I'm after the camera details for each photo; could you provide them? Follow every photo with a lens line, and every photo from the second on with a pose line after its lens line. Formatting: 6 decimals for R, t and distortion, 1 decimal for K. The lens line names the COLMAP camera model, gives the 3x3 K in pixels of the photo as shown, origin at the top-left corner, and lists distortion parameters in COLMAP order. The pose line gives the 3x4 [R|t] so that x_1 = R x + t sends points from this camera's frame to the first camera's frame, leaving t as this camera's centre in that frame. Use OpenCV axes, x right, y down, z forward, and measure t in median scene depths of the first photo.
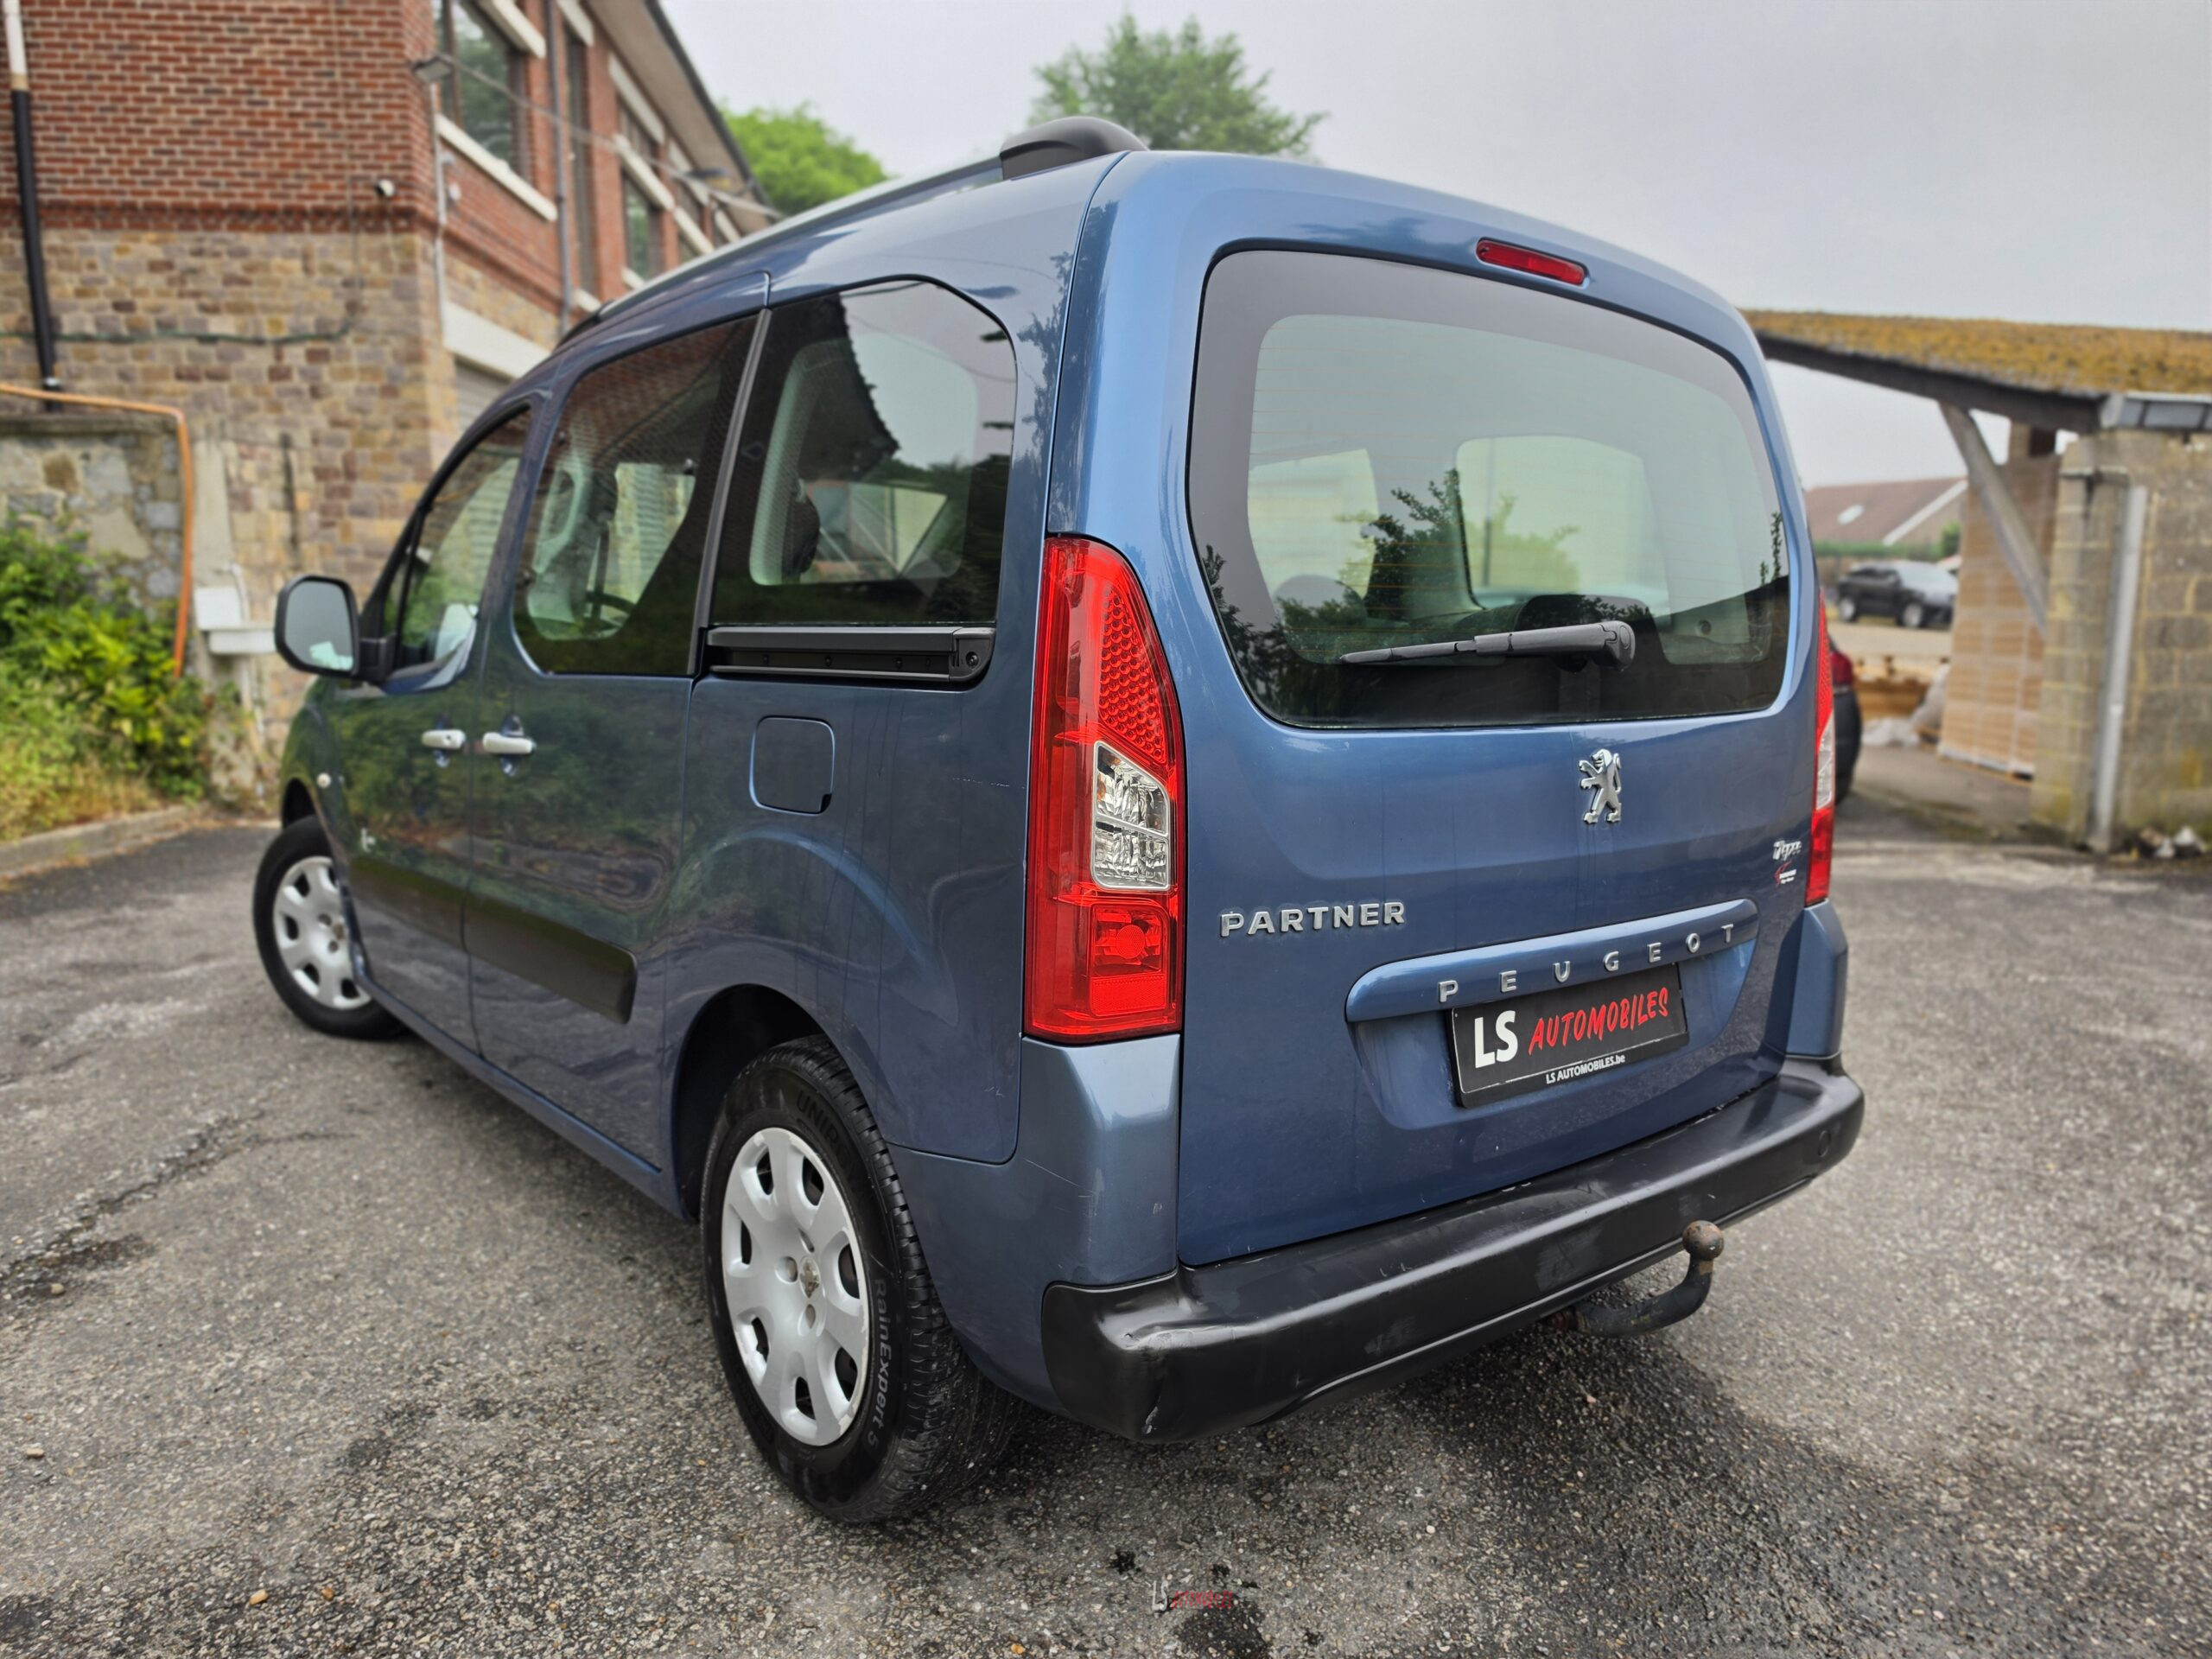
lens RADIAL K [[1626.4, 0, 1136.2], [0, 1626.4, 830.3], [0, 0, 1]] dist [0.004516, -0.002903]
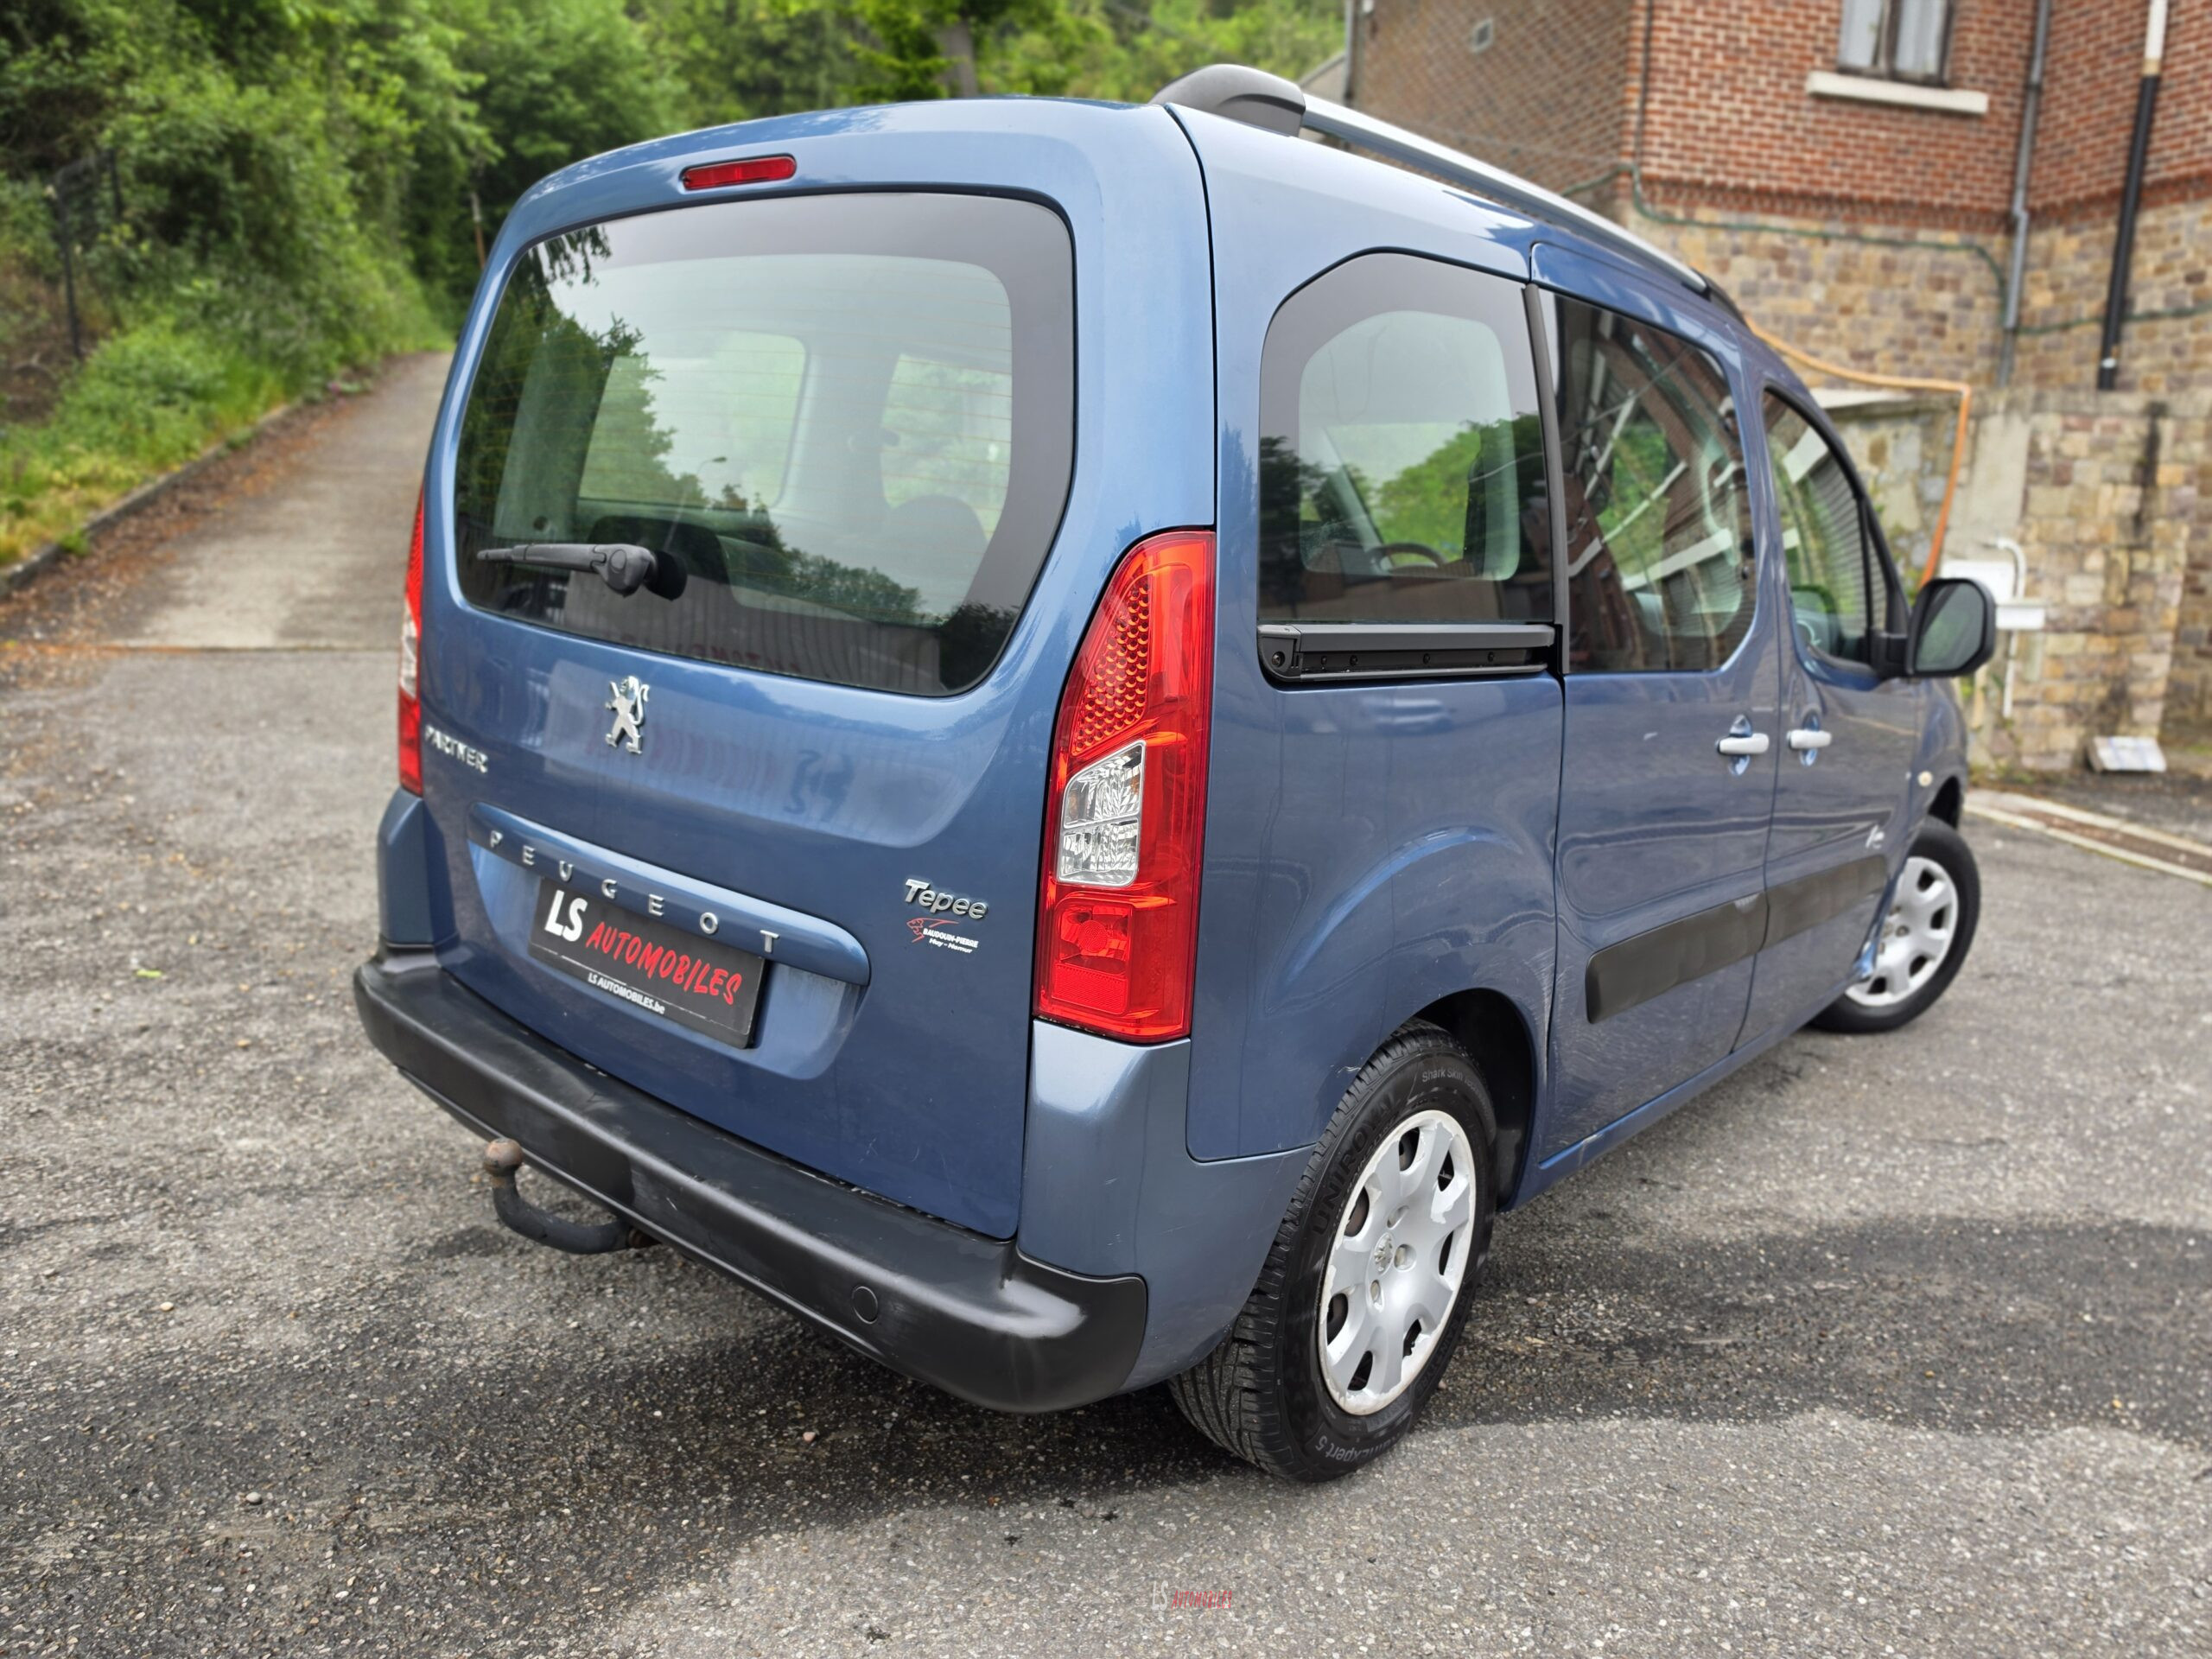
lens RADIAL K [[1634.5, 0, 1106.0], [0, 1634.5, 829.5], [0, 0, 1]] dist [-0.001442, 0.007994]
pose [[0.143415, 0.193760, -0.970510, 0.296954], [-0.191832, 0.967491, 0.164809, -0.040428], [0.970893, 0.162539, 0.175922, 0.254385]]
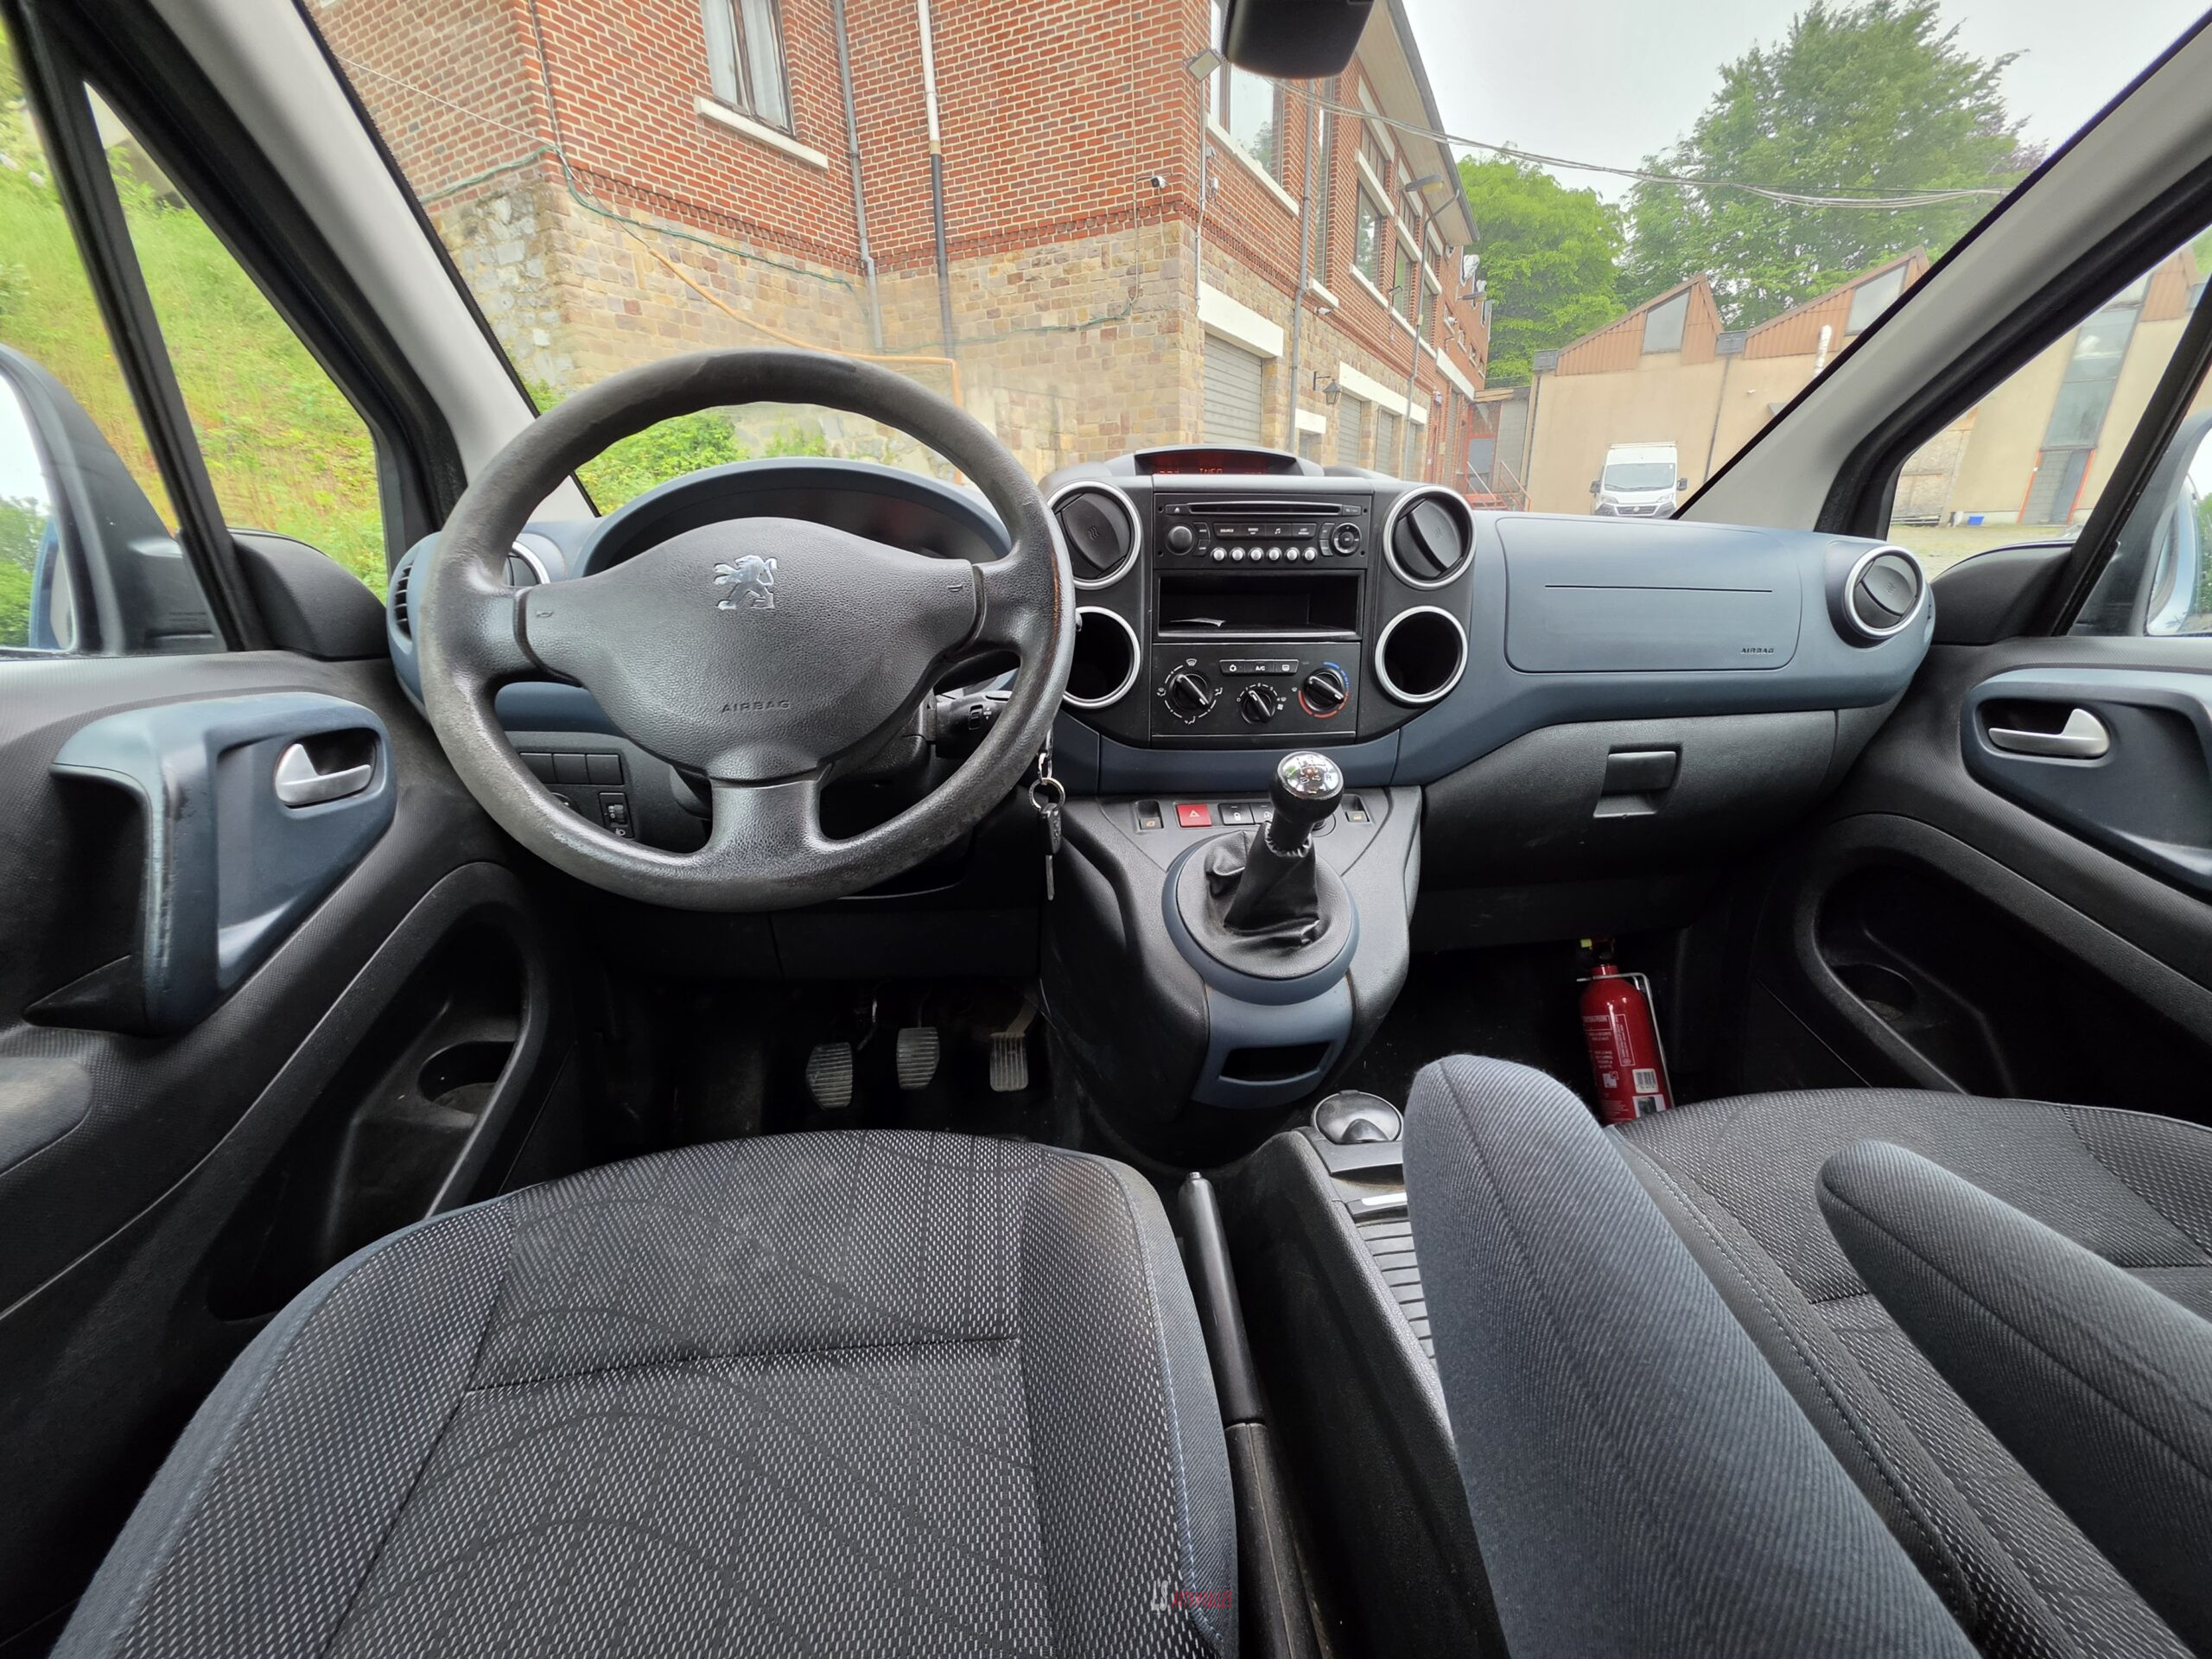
lens RADIAL K [[843.5, 0, 1085.9], [0, 843.5, 842.5], [0, 0, 1]] dist [-0.015429, 0.000010]
pose [[0.835781, 0.177319, -0.519642, -0.081072], [-0.062340, 0.970942, 0.231053, -0.041687], [0.545512, -0.160715, 0.822549, 0.356652]]
